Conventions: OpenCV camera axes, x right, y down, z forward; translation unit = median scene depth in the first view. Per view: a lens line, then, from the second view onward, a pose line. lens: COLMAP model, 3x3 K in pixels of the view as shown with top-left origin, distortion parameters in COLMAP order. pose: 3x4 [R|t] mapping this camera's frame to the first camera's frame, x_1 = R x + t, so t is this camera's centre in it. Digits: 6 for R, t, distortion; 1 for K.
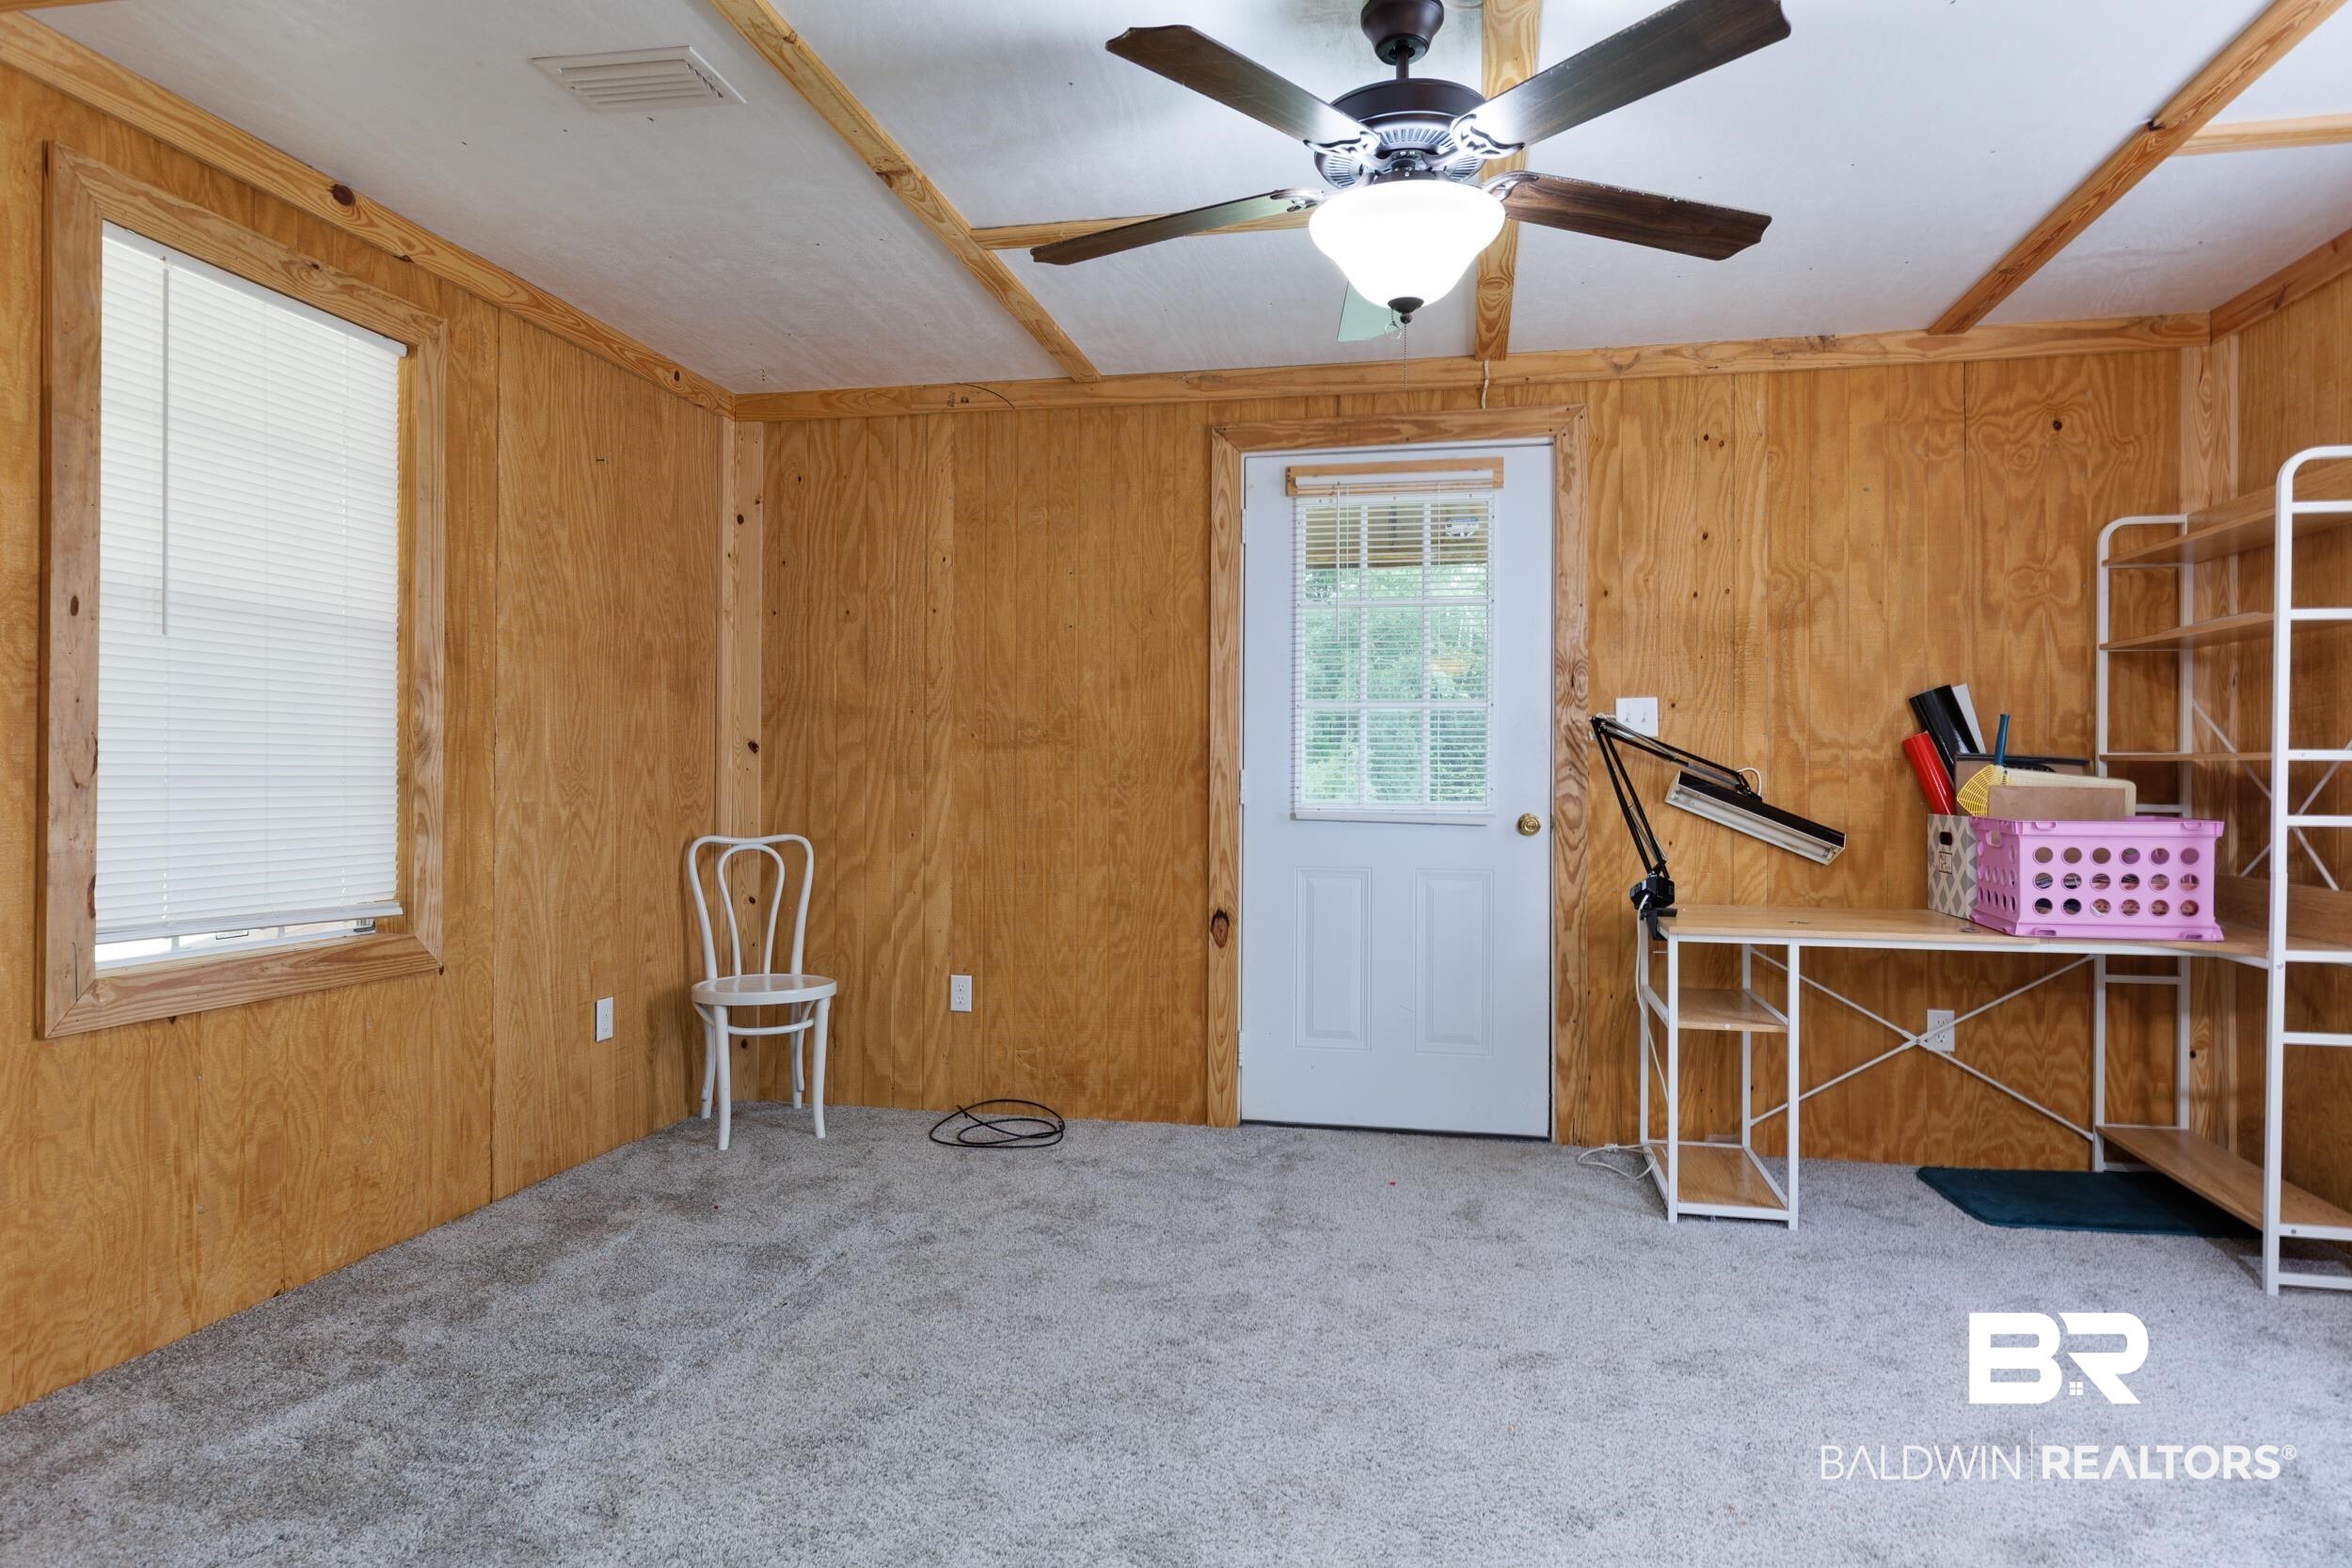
lens RADIAL K [[1364.5, 0, 1176.0], [0, 1364.5, 784.0], [0, 0, 1]] dist [-0.005045, -0.001008]
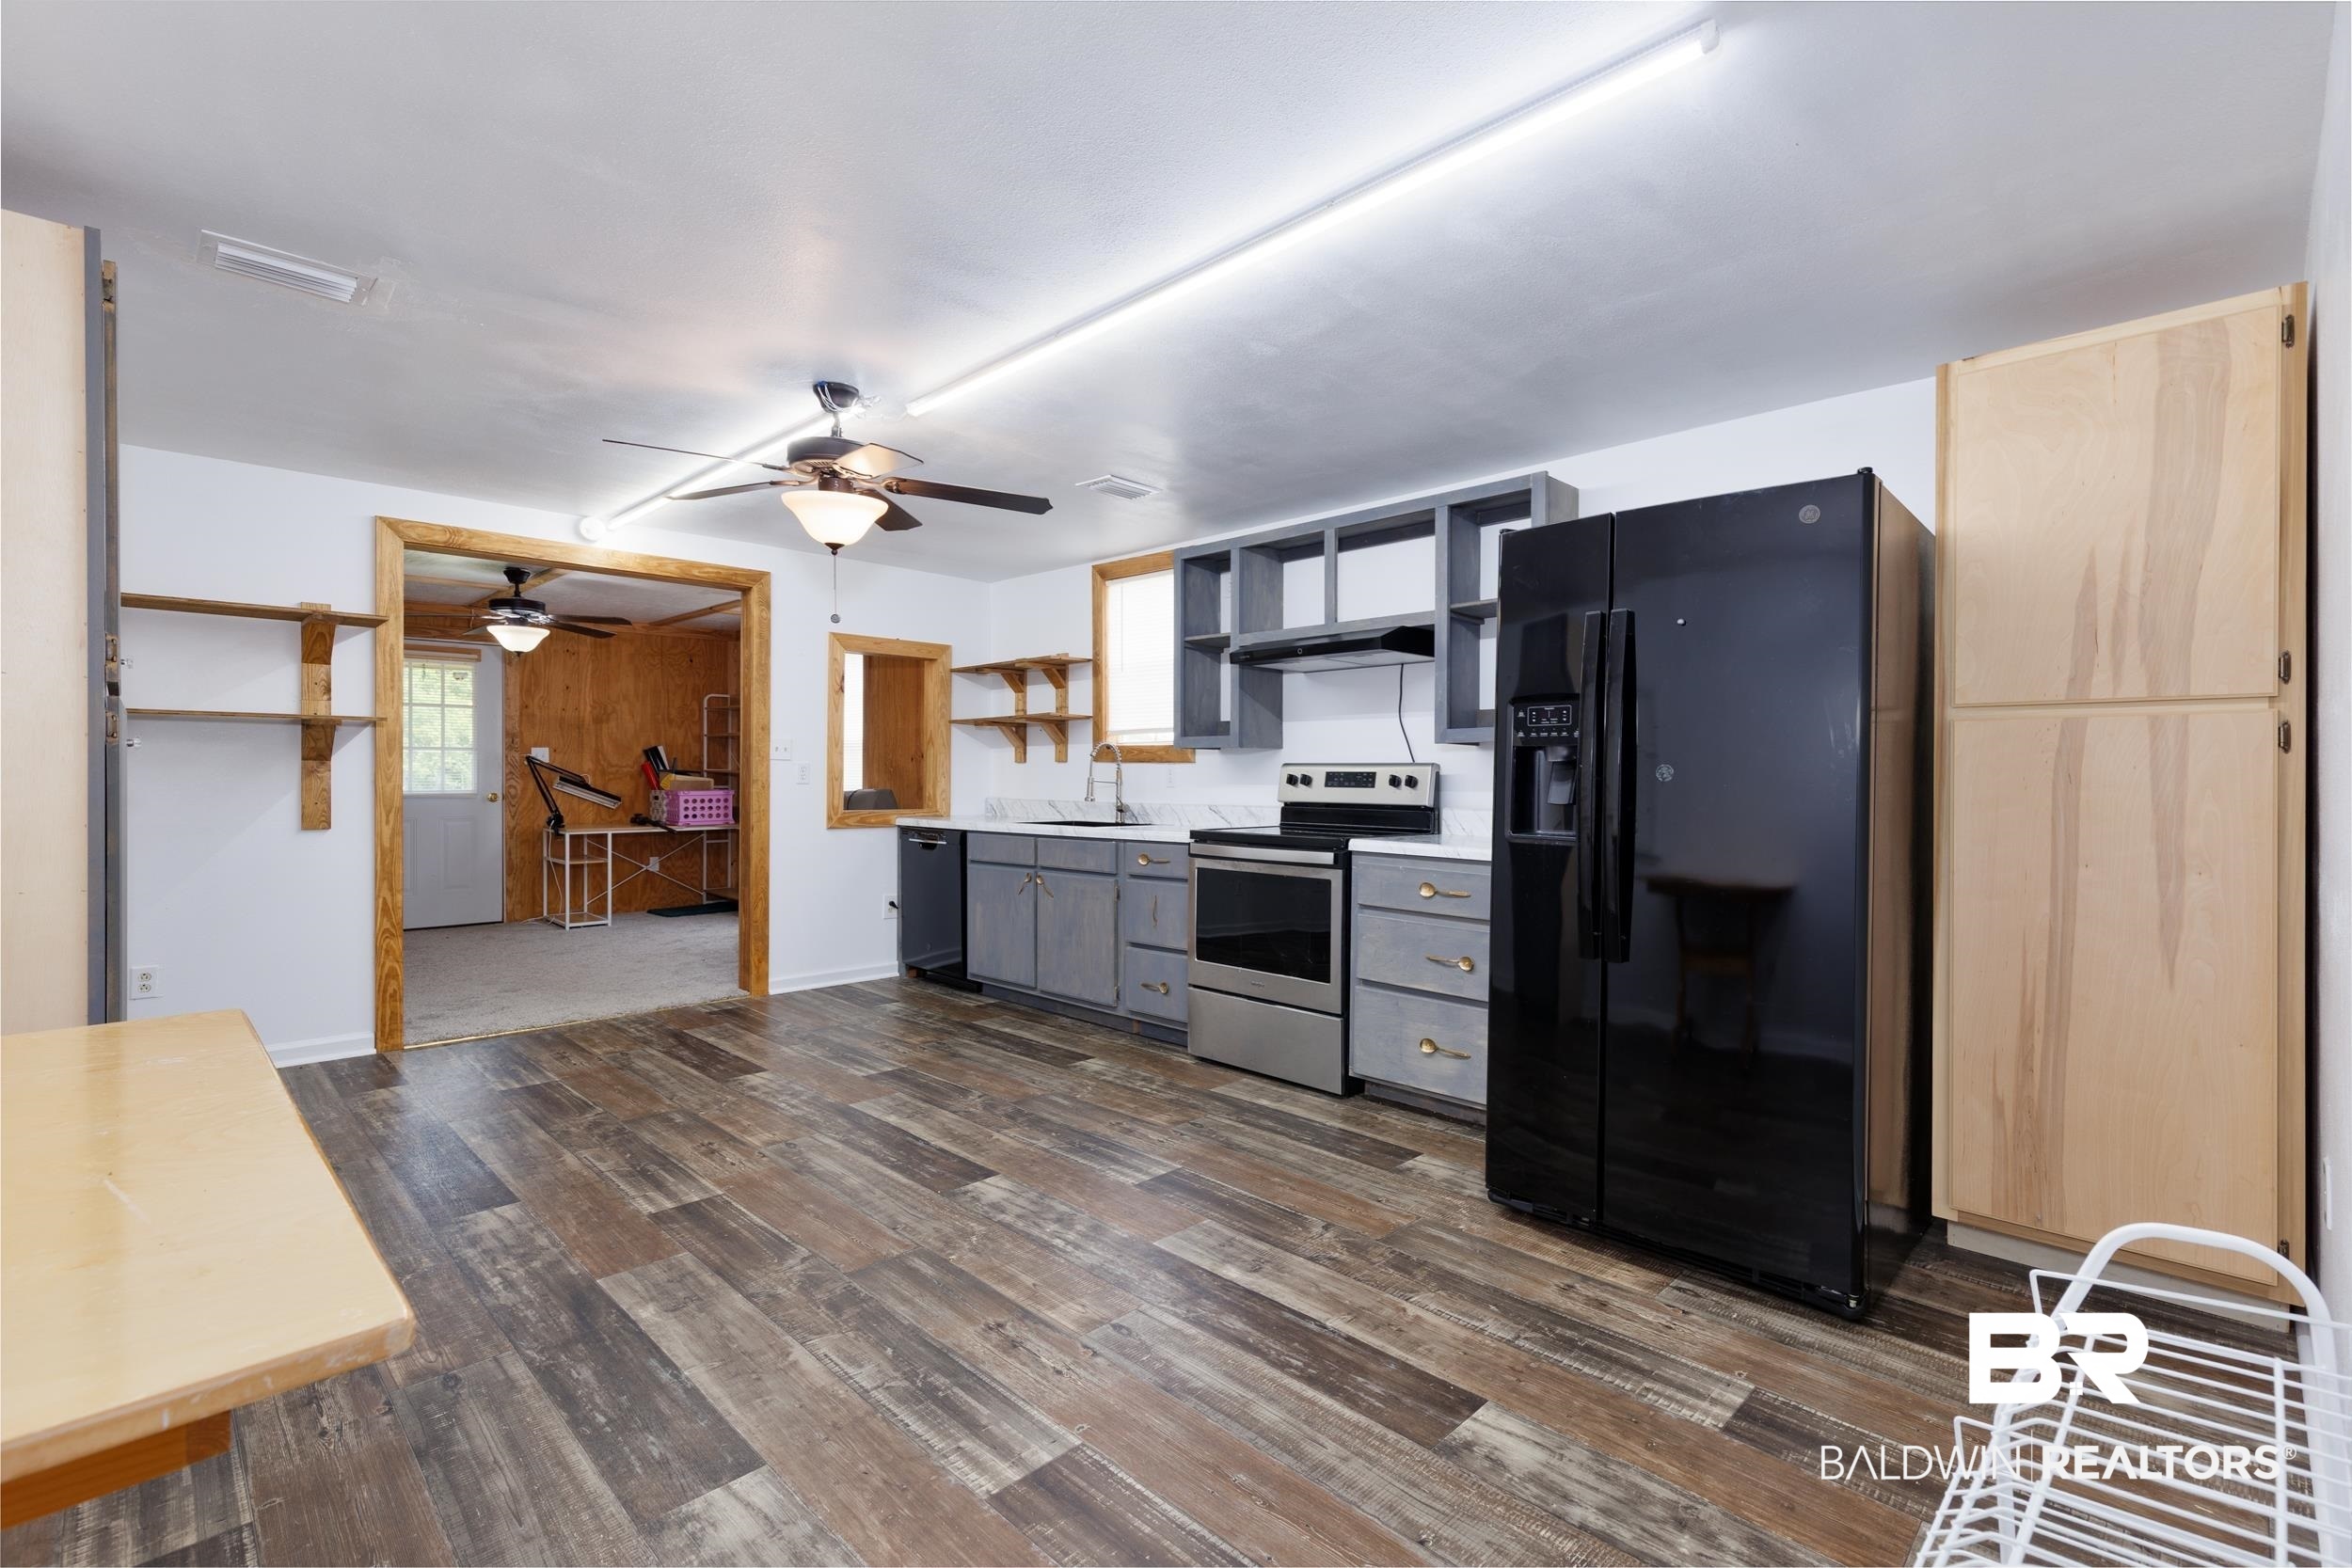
lens RADIAL K [[1075.7, 0, 1181.0], [0, 1075.7, 768.7], [0, 0, 1]] dist [0.023365, -0.000205]
pose [[0.550313, -0.003120, 0.834953, -0.746542], [0.003225, 0.999994, 0.001611, -0.023102], [-0.834952, 0.001806, 0.550319, -1.208440]]
